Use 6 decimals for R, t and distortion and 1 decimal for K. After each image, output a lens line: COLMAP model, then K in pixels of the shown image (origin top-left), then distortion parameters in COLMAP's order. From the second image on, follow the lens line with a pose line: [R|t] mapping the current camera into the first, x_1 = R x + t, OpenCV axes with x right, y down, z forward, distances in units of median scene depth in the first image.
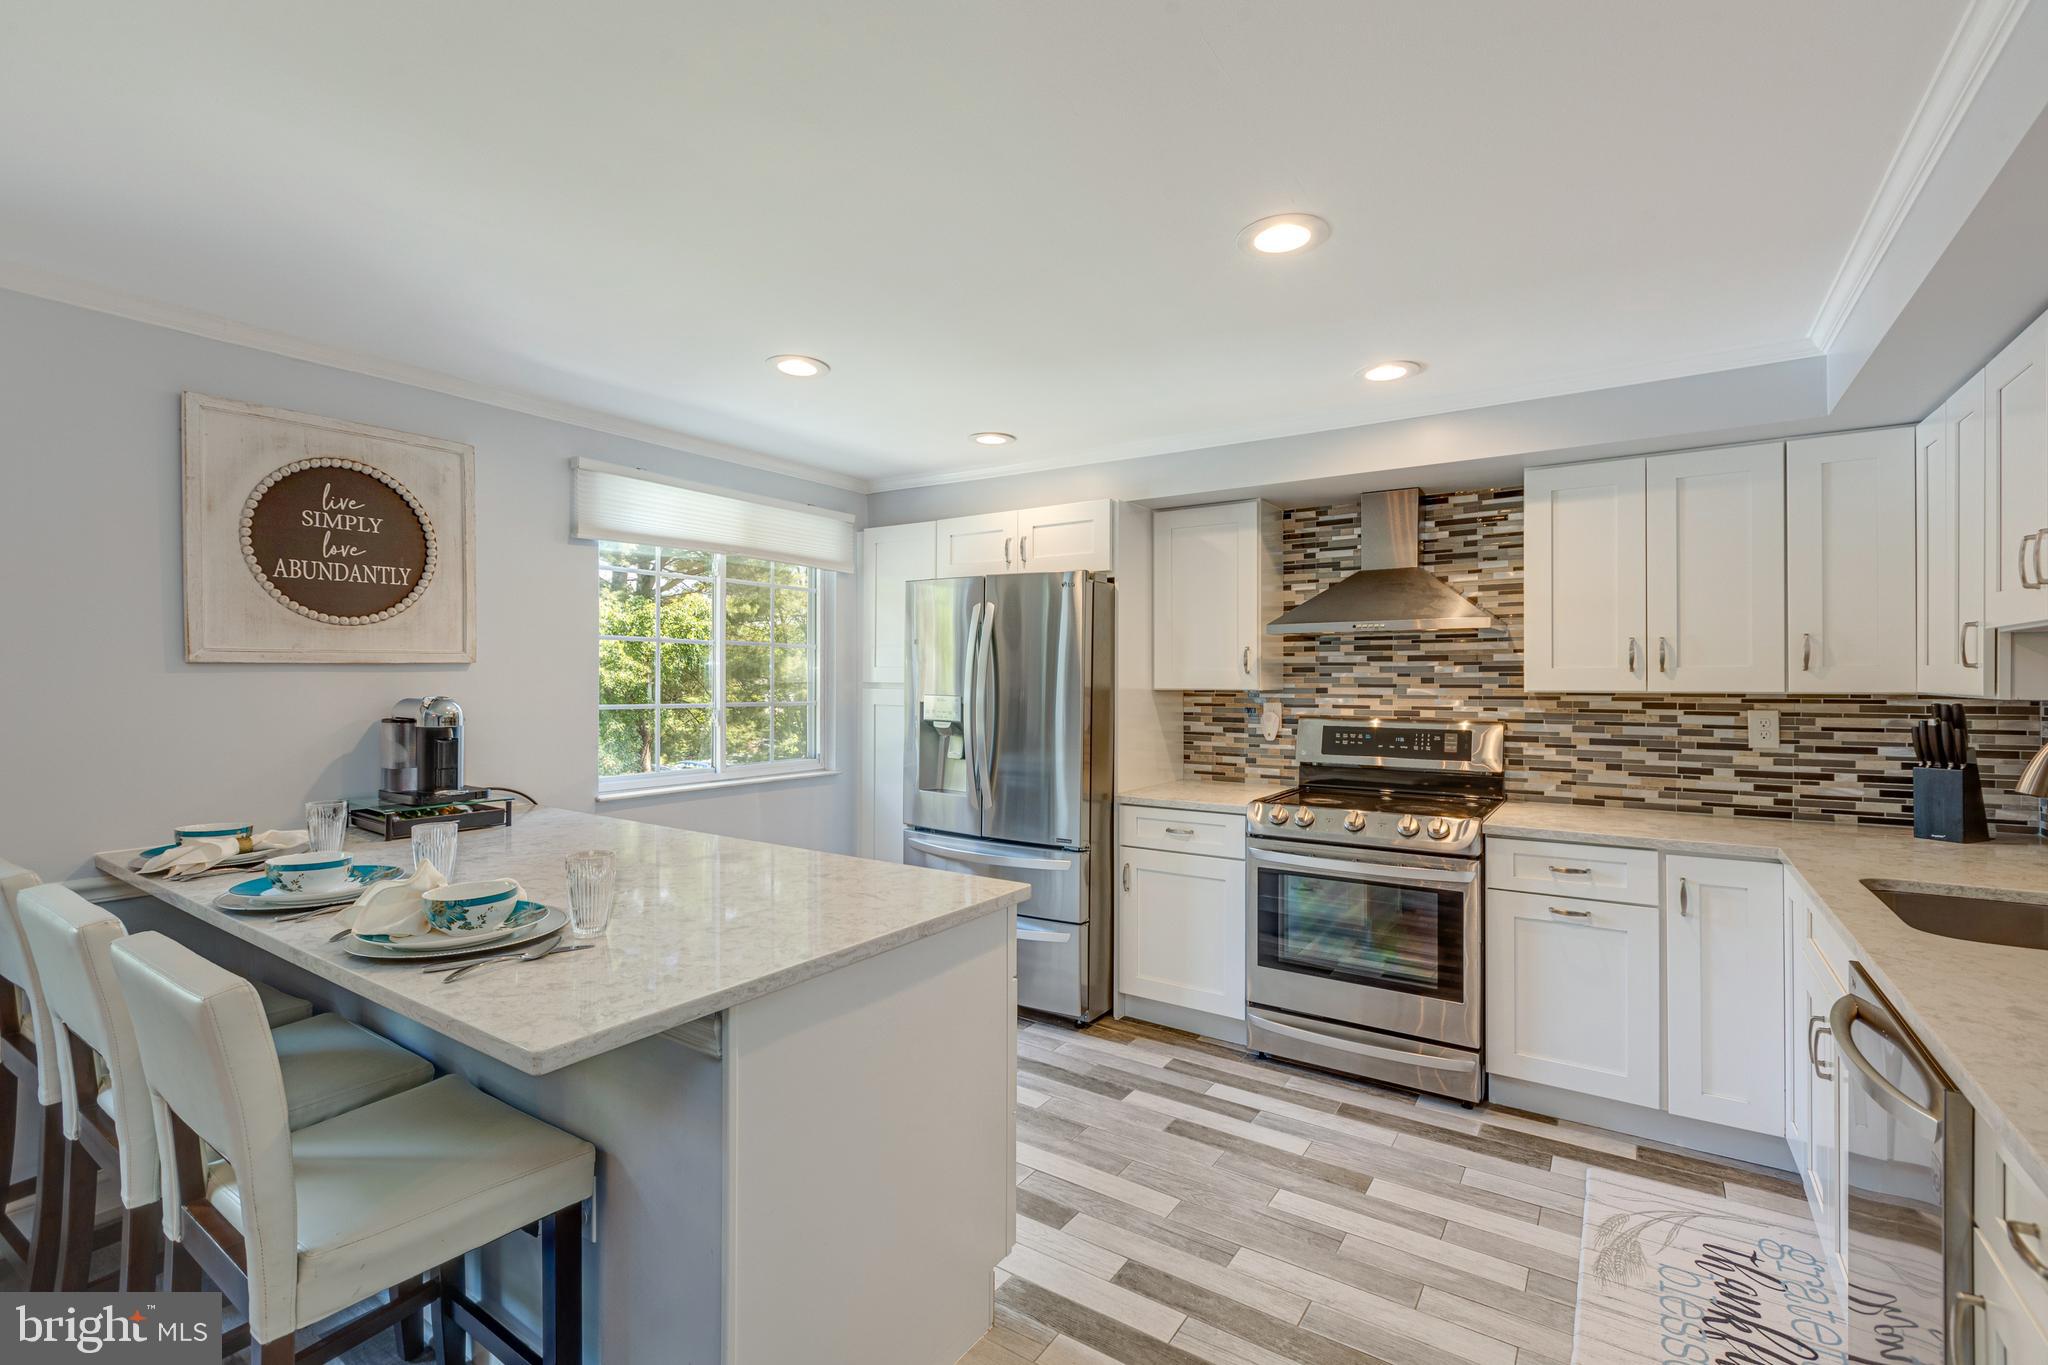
lens RADIAL K [[904.0, 0, 1026.7], [0, 904.0, 678.3], [0, 0, 1]] dist [0.004953, -0.002628]
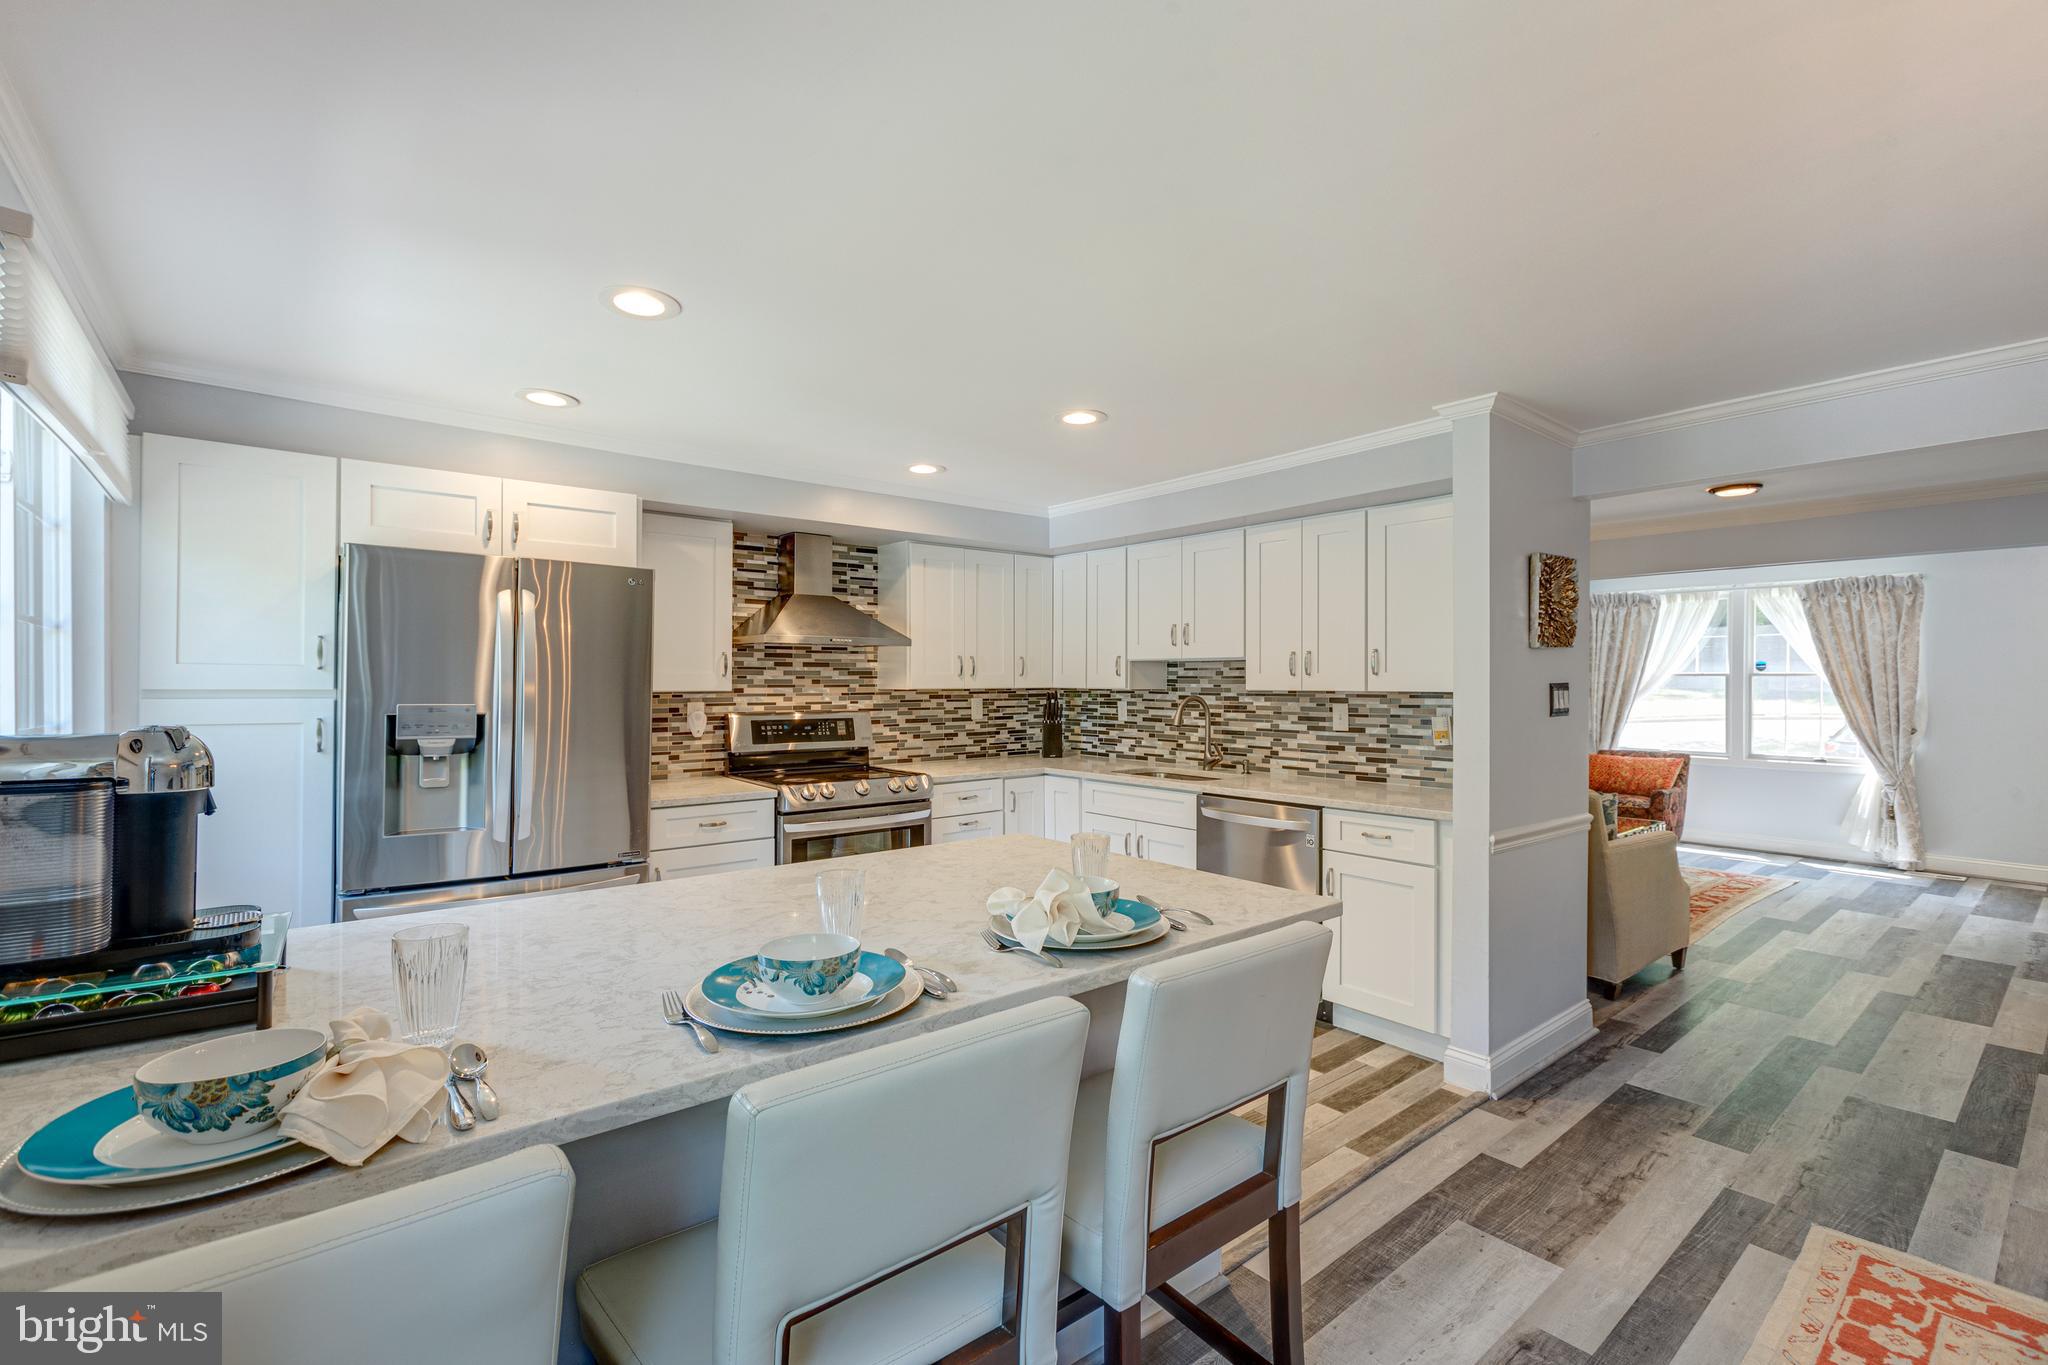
lens RADIAL K [[904.0, 0, 1022.1], [0, 904.0, 680.8], [0, 0, 1]] dist [0.004953, -0.002628]
pose [[0.291883, -0.002776, 0.956450, -0.850436], [-0.000617, 0.999995, 0.003091, -0.003804], [-0.956454, -0.001492, 0.291880, 0.389109]]
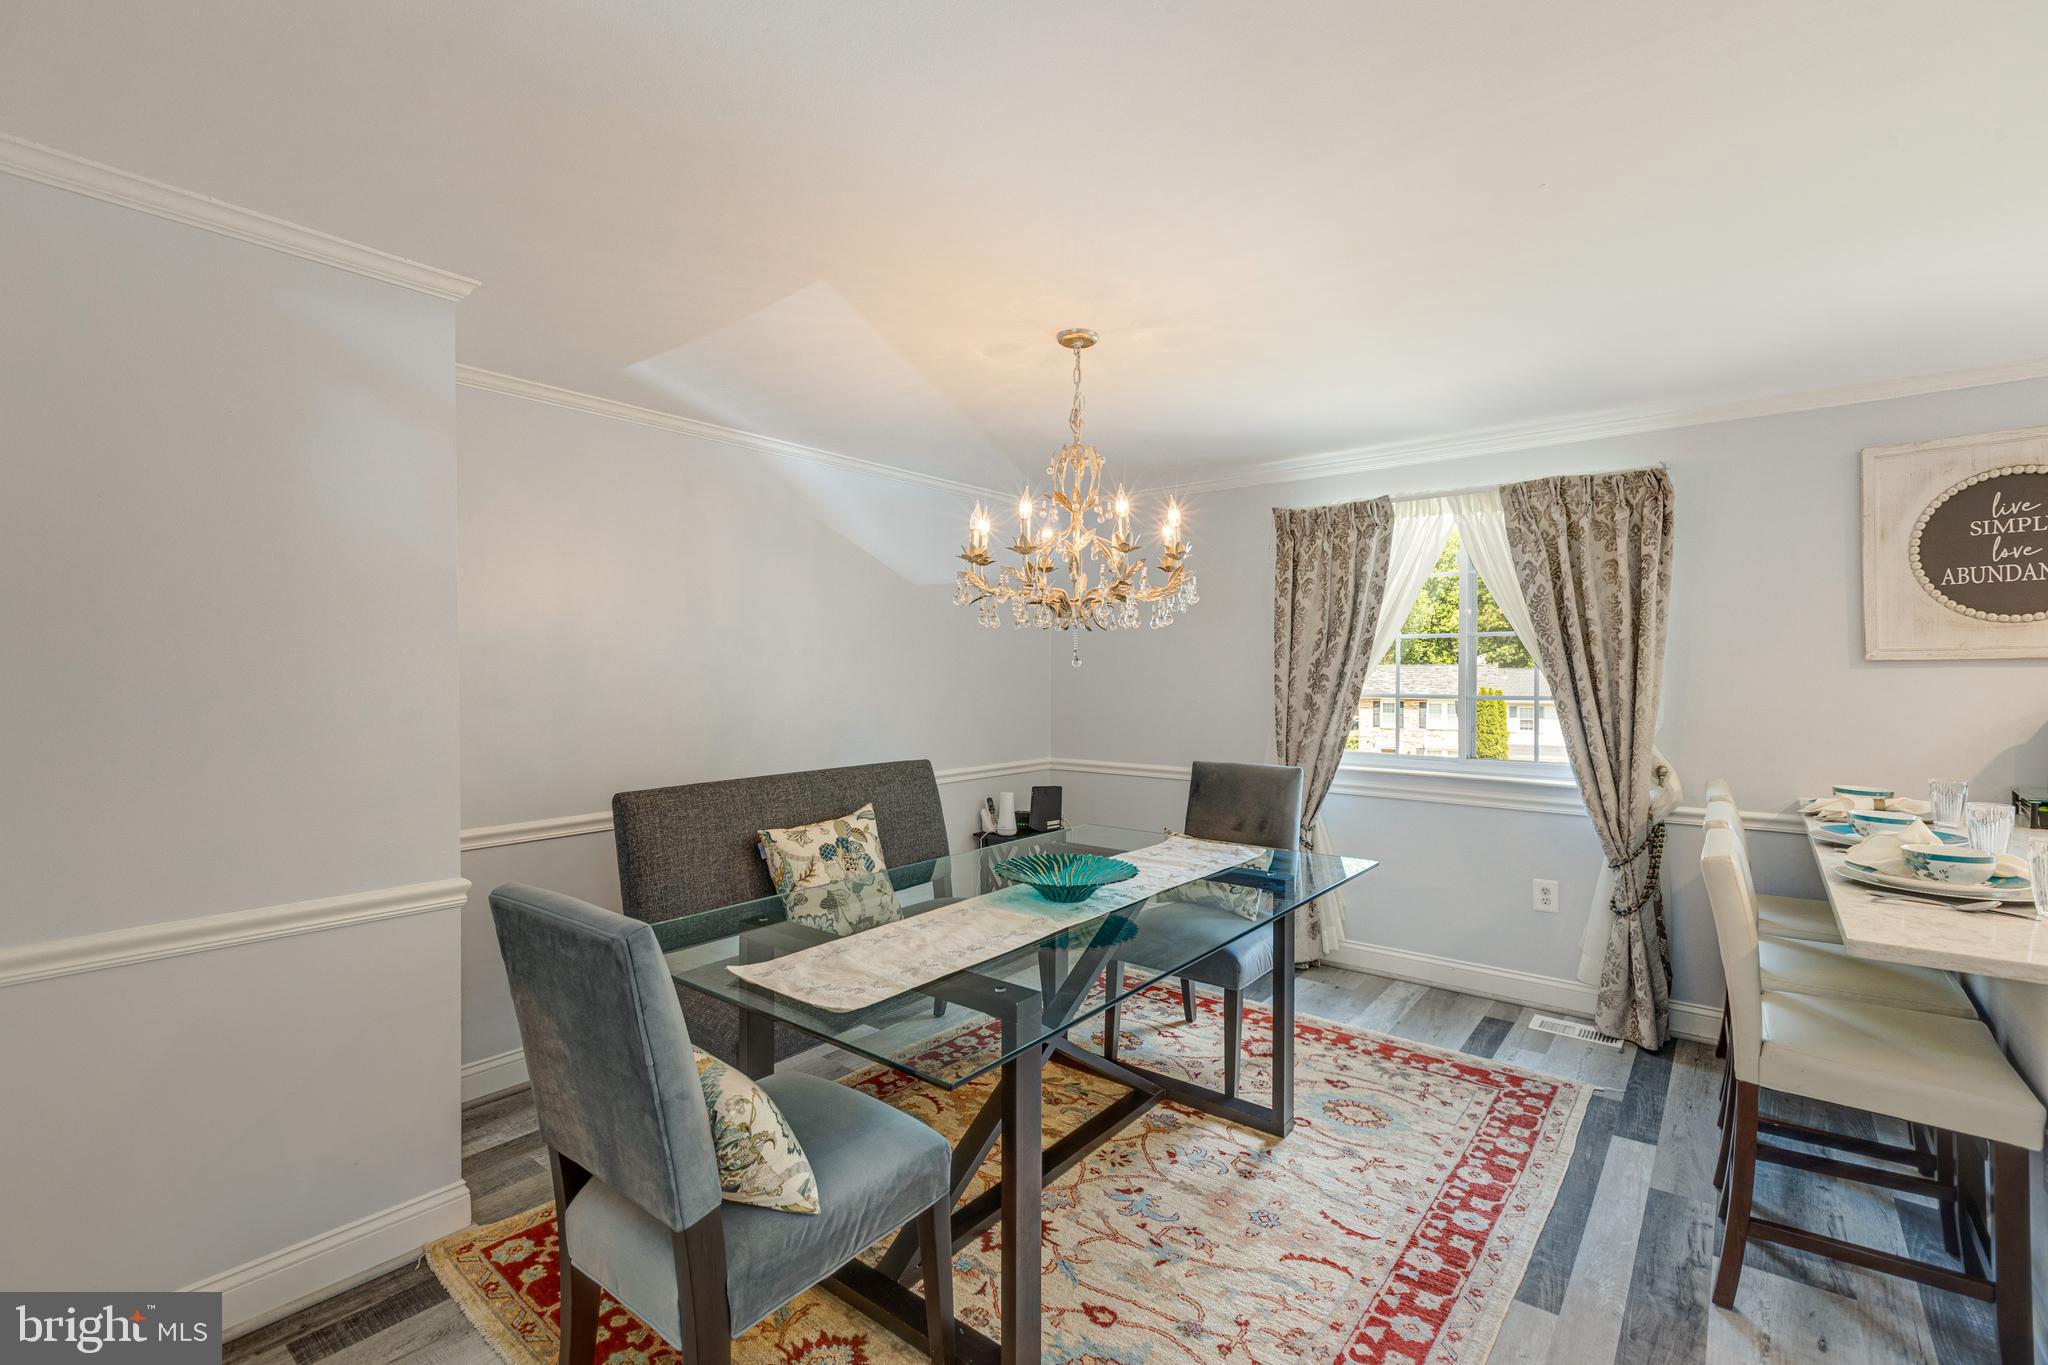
lens RADIAL K [[904.0, 0, 1022.8], [0, 904.0, 675.8], [0, 0, 1]] dist [0.004953, -0.002628]
pose [[-0.080267, 0.000947, -0.996773, 0.345537], [0.002023, 0.999998, 0.000787, -0.000054], [0.996771, -0.001954, -0.080269, -0.060967]]
